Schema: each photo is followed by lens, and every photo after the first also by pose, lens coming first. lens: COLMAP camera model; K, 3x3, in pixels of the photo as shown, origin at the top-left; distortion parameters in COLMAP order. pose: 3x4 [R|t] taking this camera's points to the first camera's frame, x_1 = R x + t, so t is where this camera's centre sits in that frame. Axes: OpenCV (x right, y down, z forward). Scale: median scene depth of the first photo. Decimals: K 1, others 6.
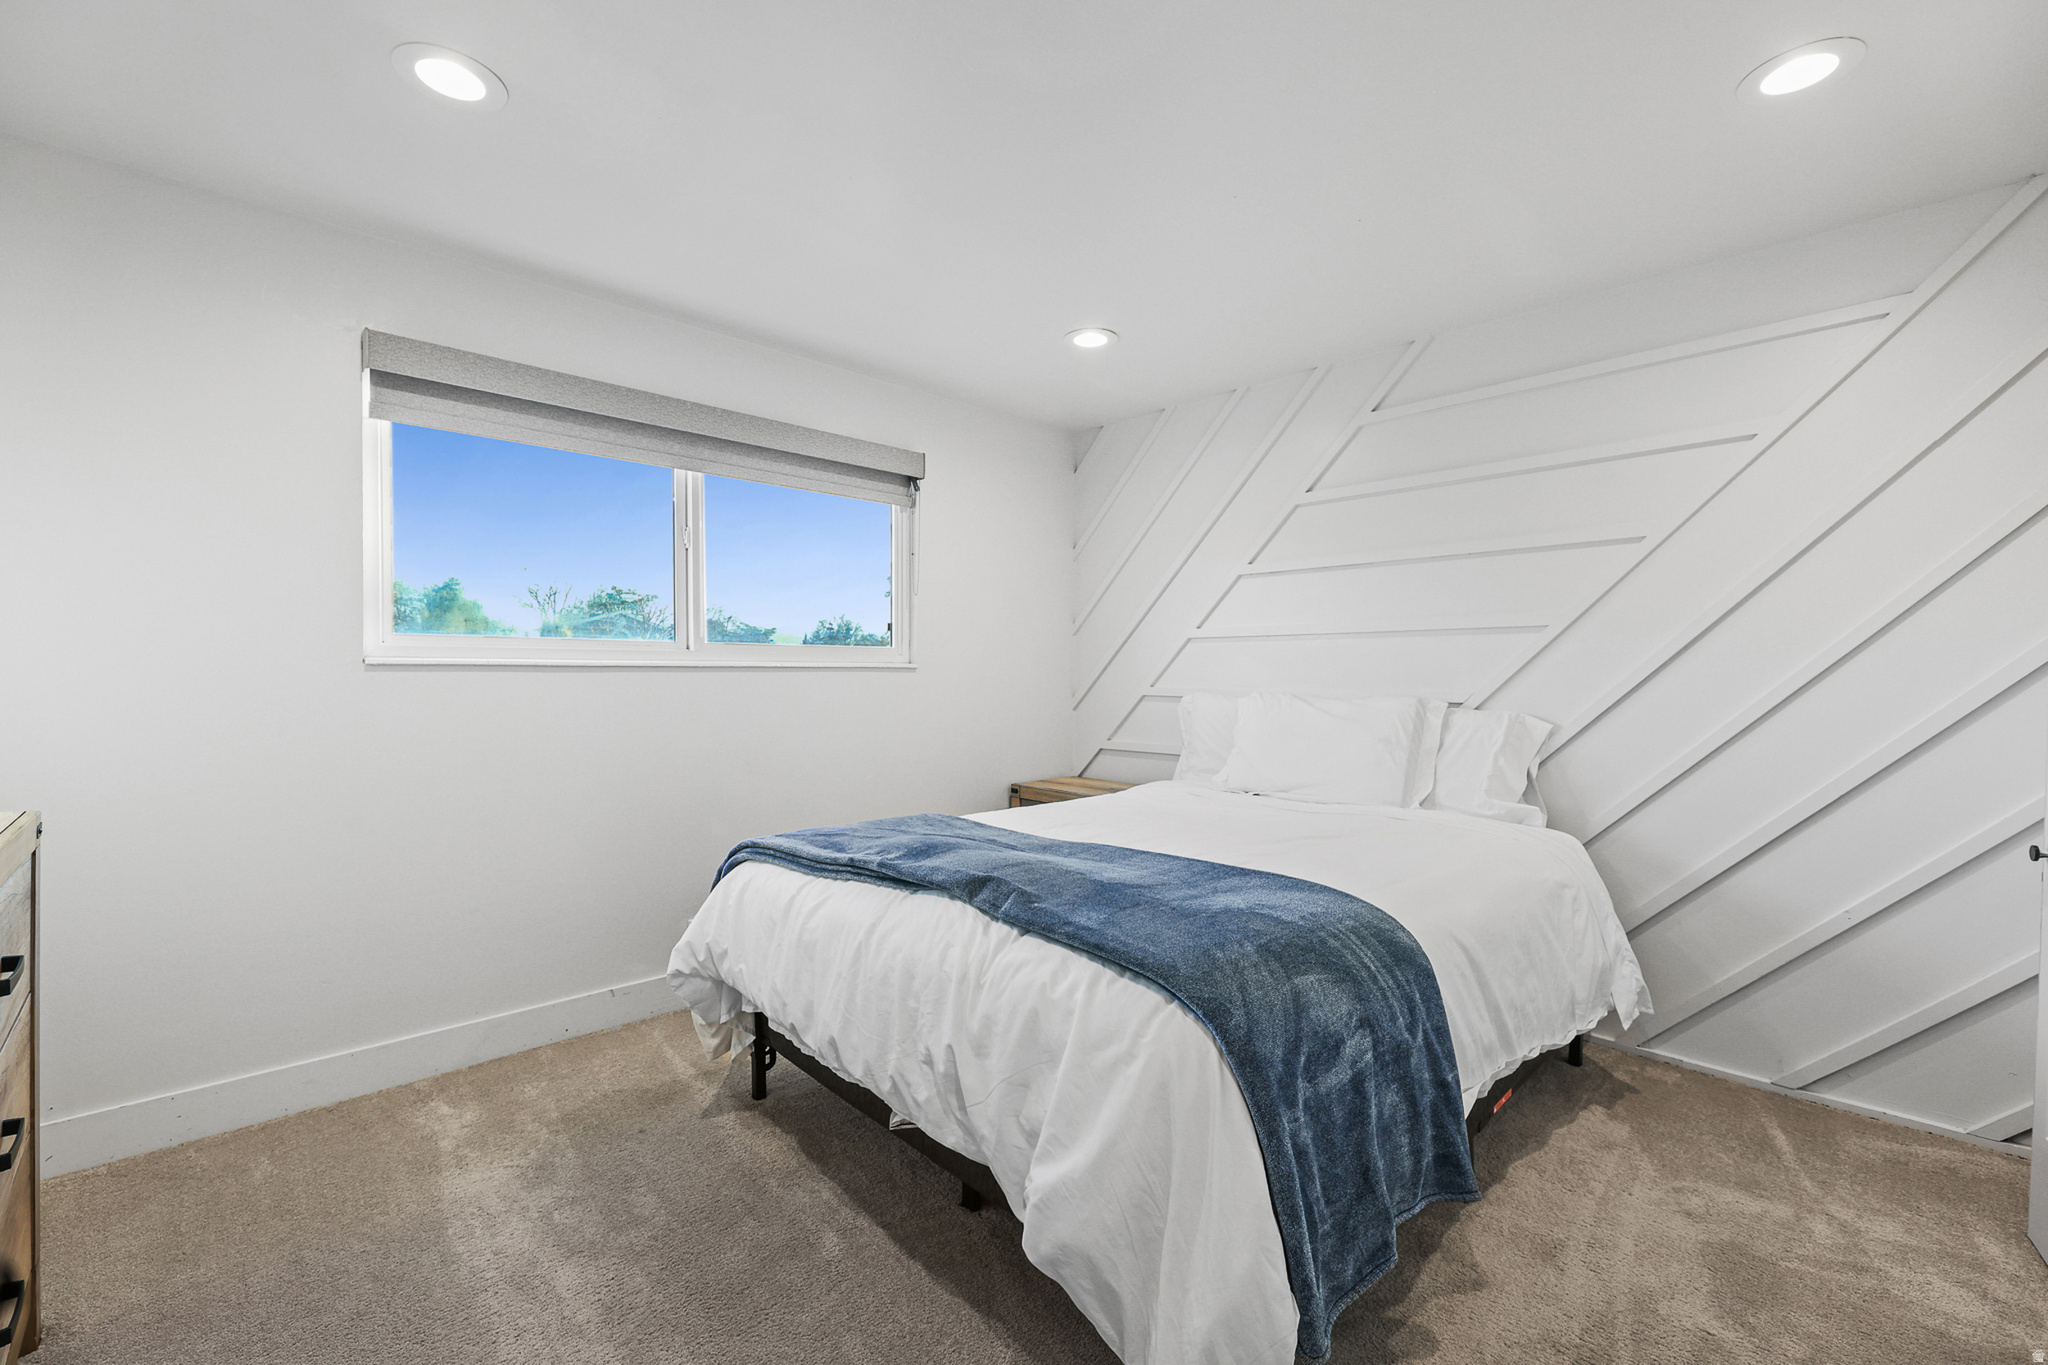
lens RADIAL K [[836.0, 0, 987.0], [0, 836.0, 652.5], [0, 0, 1]] dist [0.000552, -0.003146]
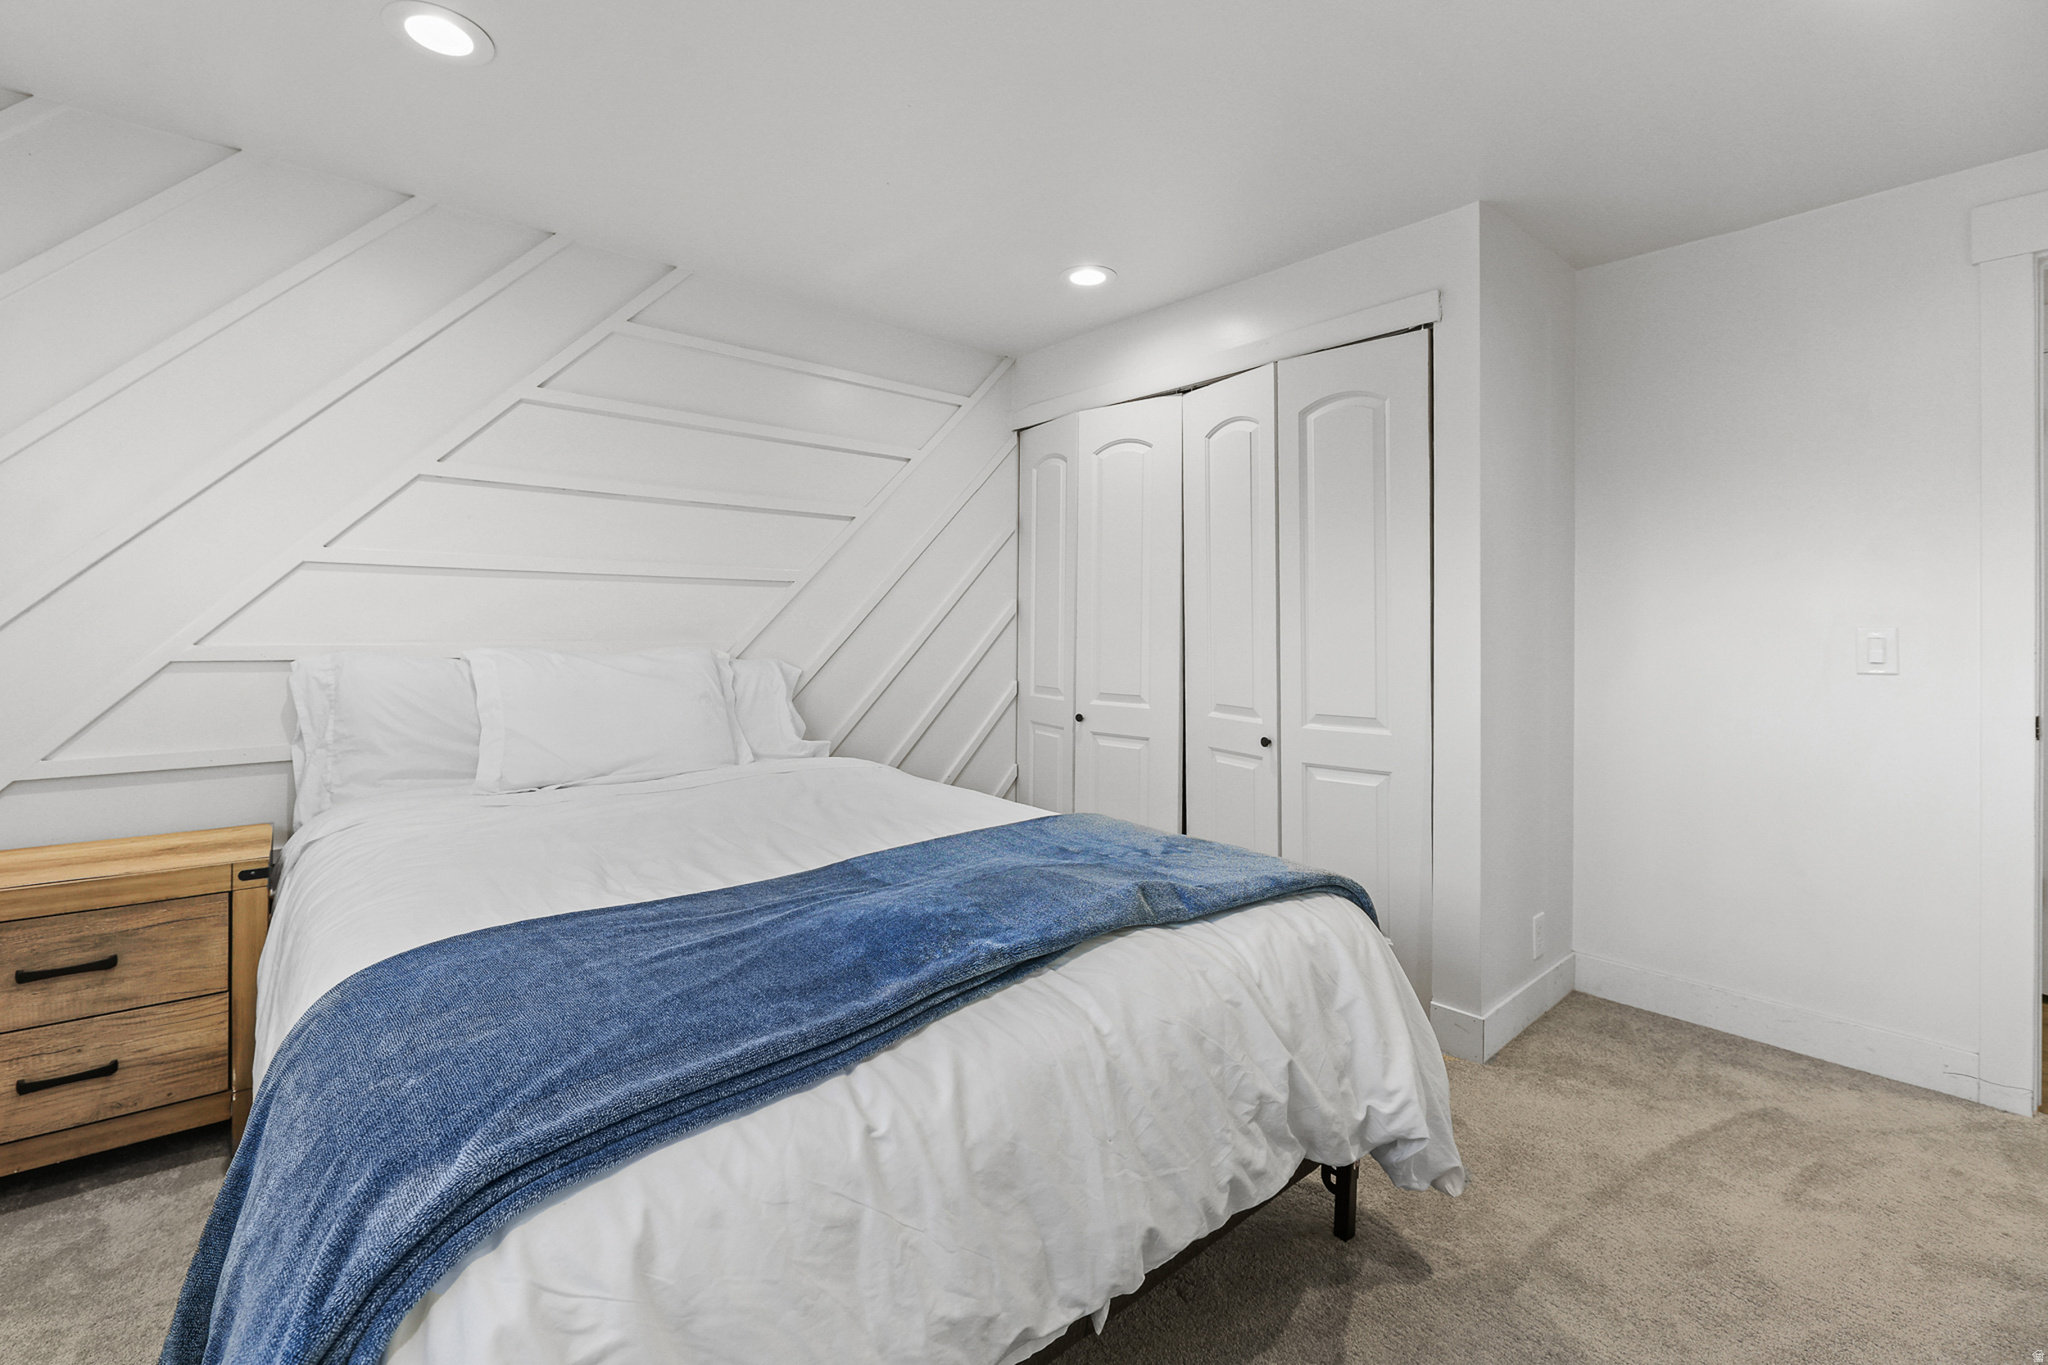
lens RADIAL K [[843.5, 0, 1002.5], [0, 843.5, 644.6], [0, 0, 1]] dist [-0.001626, -0.001003]
pose [[0.041503, -0.023880, 0.998853, -0.709389], [-0.038059, 0.998951, 0.025463, 0.018896], [-0.998413, -0.039072, 0.040551, 0.976477]]
